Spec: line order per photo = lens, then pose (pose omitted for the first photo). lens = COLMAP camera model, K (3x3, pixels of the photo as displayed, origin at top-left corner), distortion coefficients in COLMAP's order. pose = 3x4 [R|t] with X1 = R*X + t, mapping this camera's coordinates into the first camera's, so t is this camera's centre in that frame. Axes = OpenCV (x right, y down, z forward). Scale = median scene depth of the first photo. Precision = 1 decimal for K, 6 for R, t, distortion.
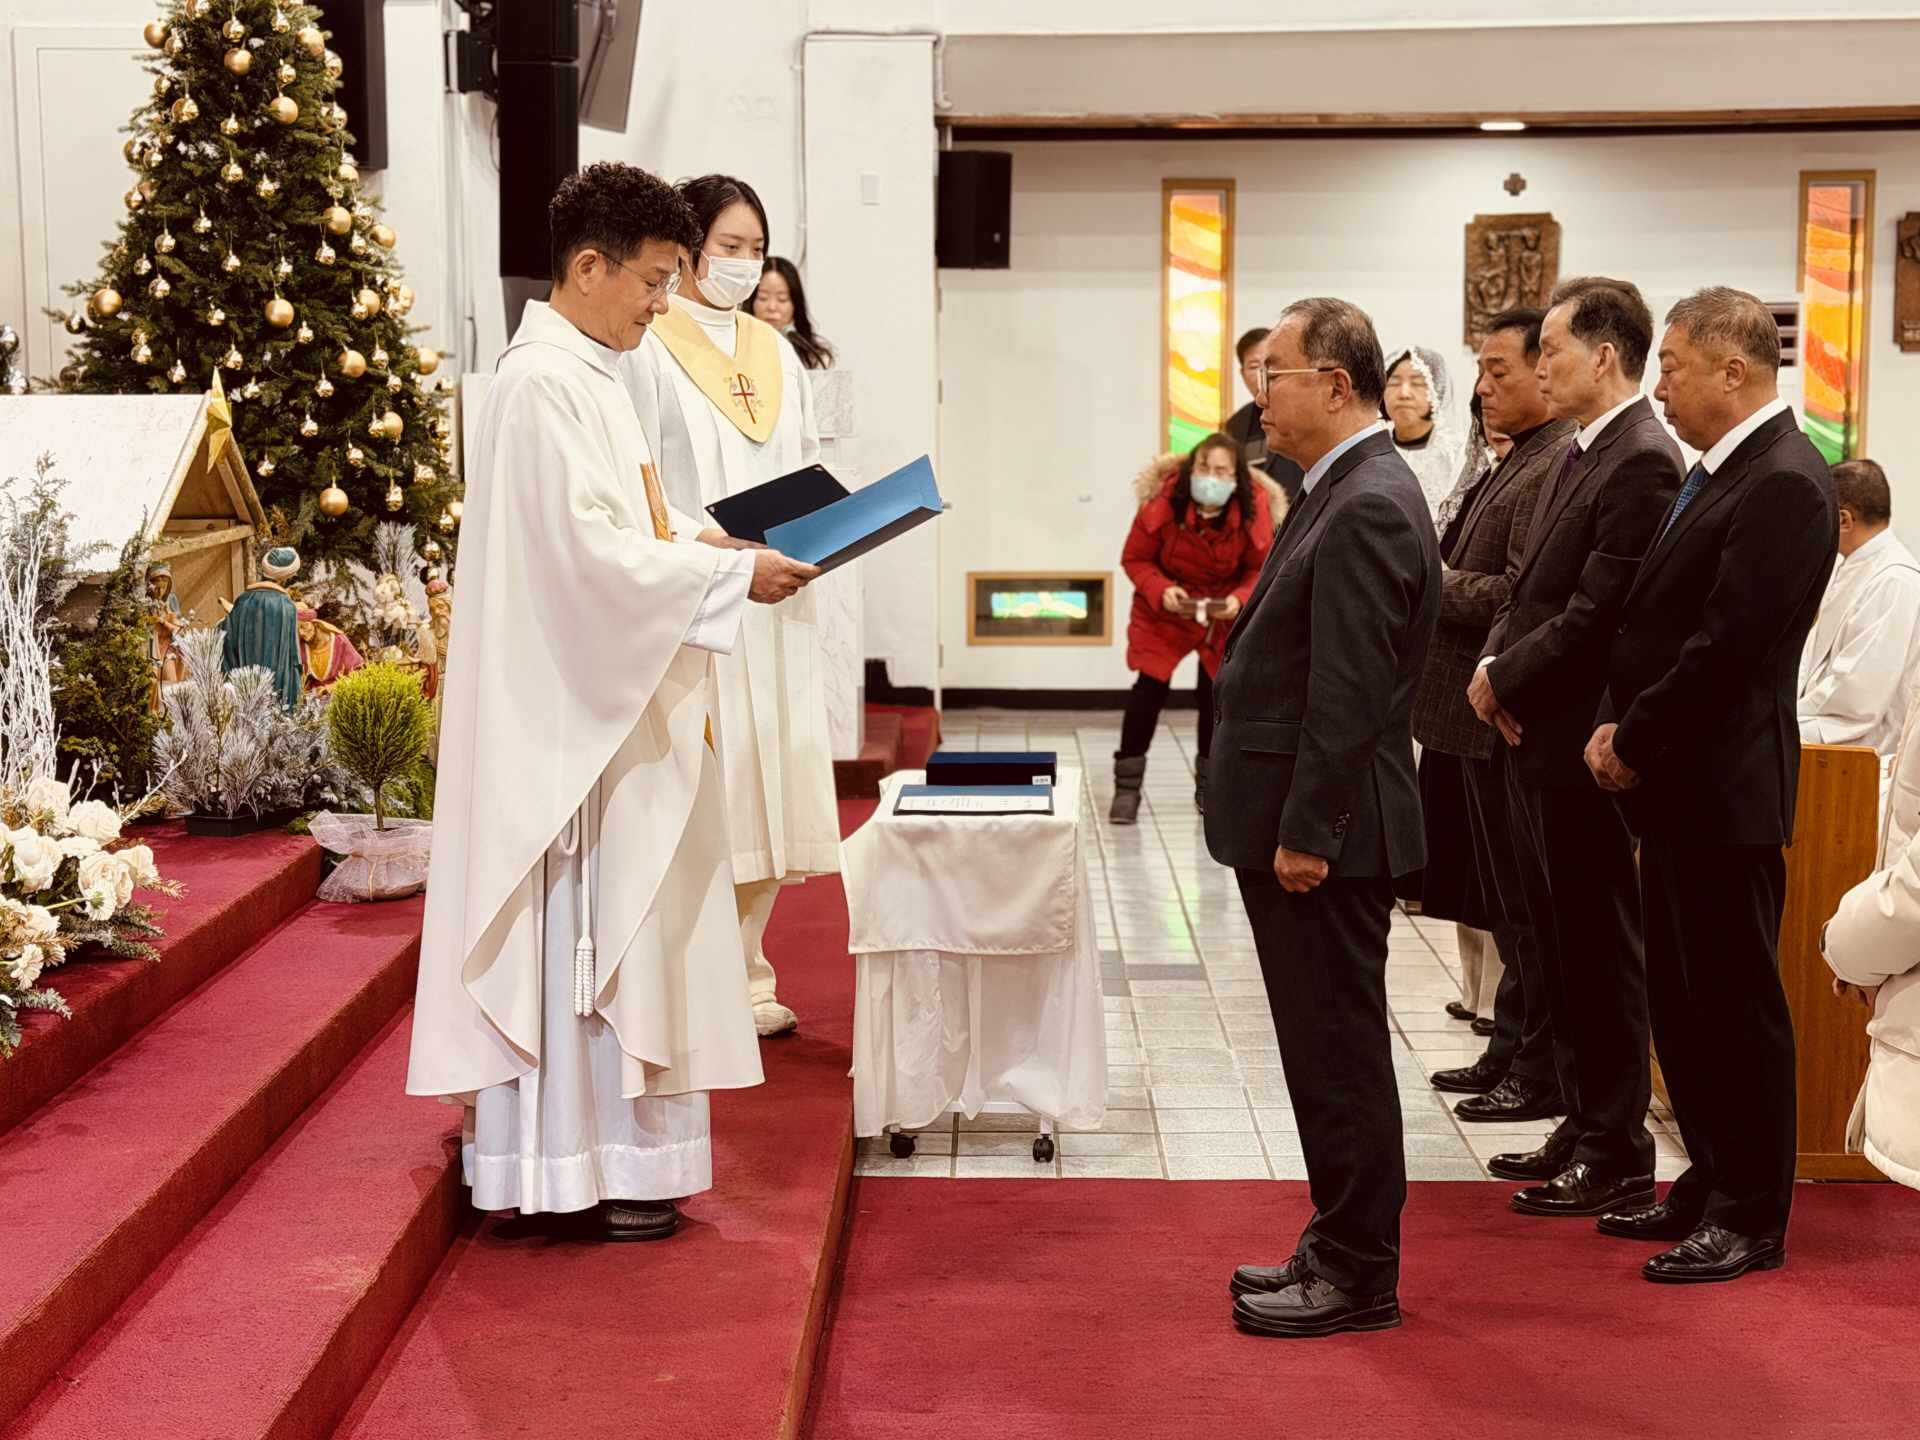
lens RADIAL K [[3344.3, 0, 963.9], [0, 3344.3, 757.6], [0, 0, 1]] dist [0.122344, -0.154421]
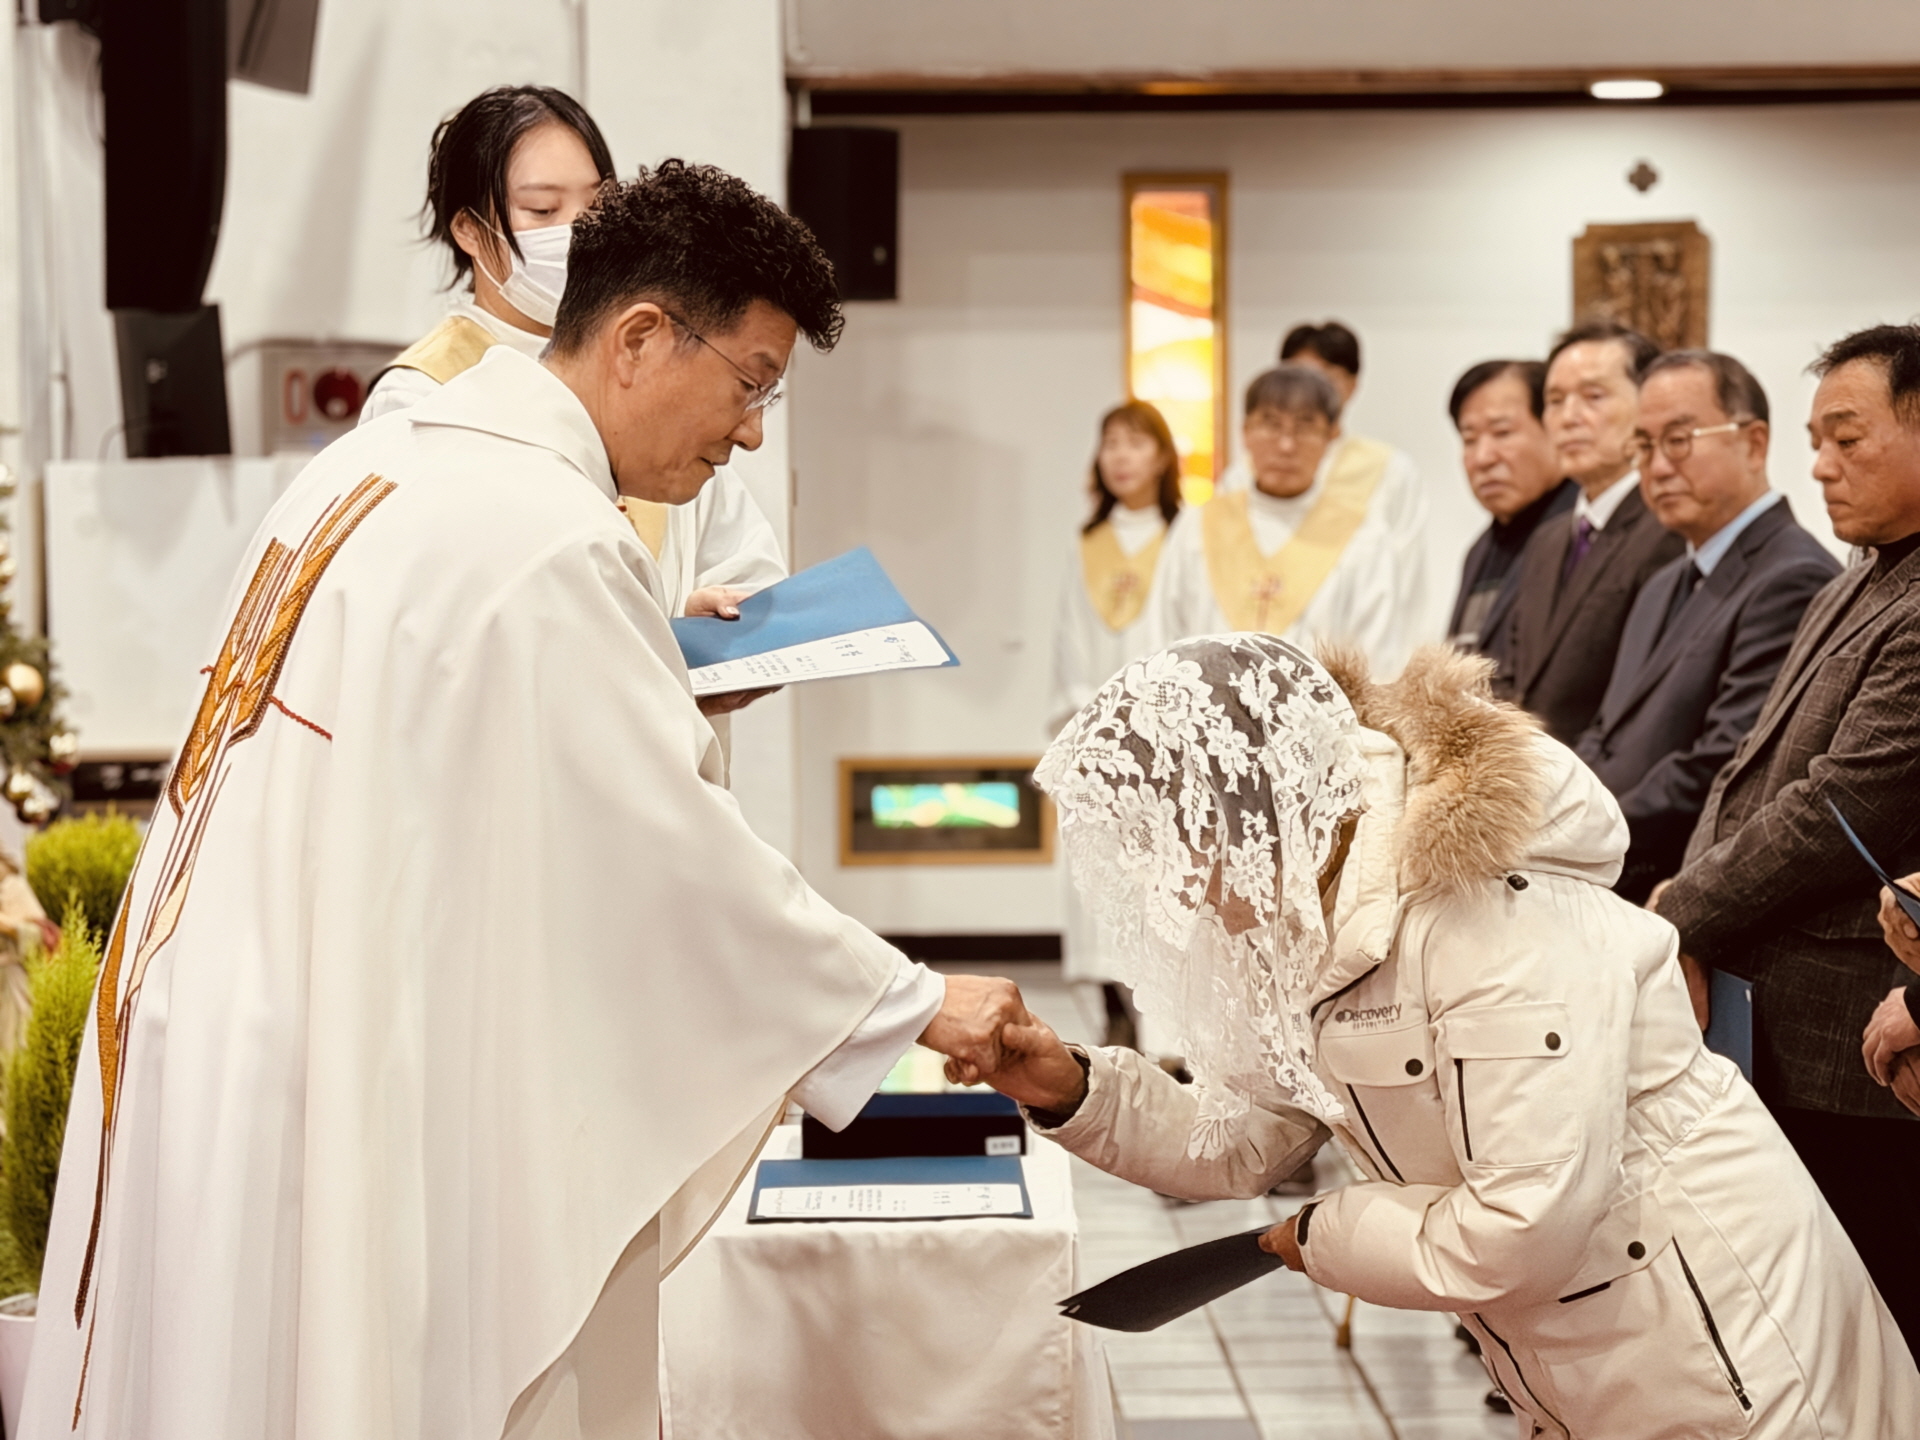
lens RADIAL K [[4466.7, 0, 960.0], [0, 4466.7, 720.0], [0, 0, 1]] dist [0.099750, 0.680612]
pose [[0.999364, -0.010053, 0.034222, -0.007274], [0.012056, 0.998195, -0.058835, -0.015846], [-0.033569, 0.059211, 0.997681, 0.171892]]
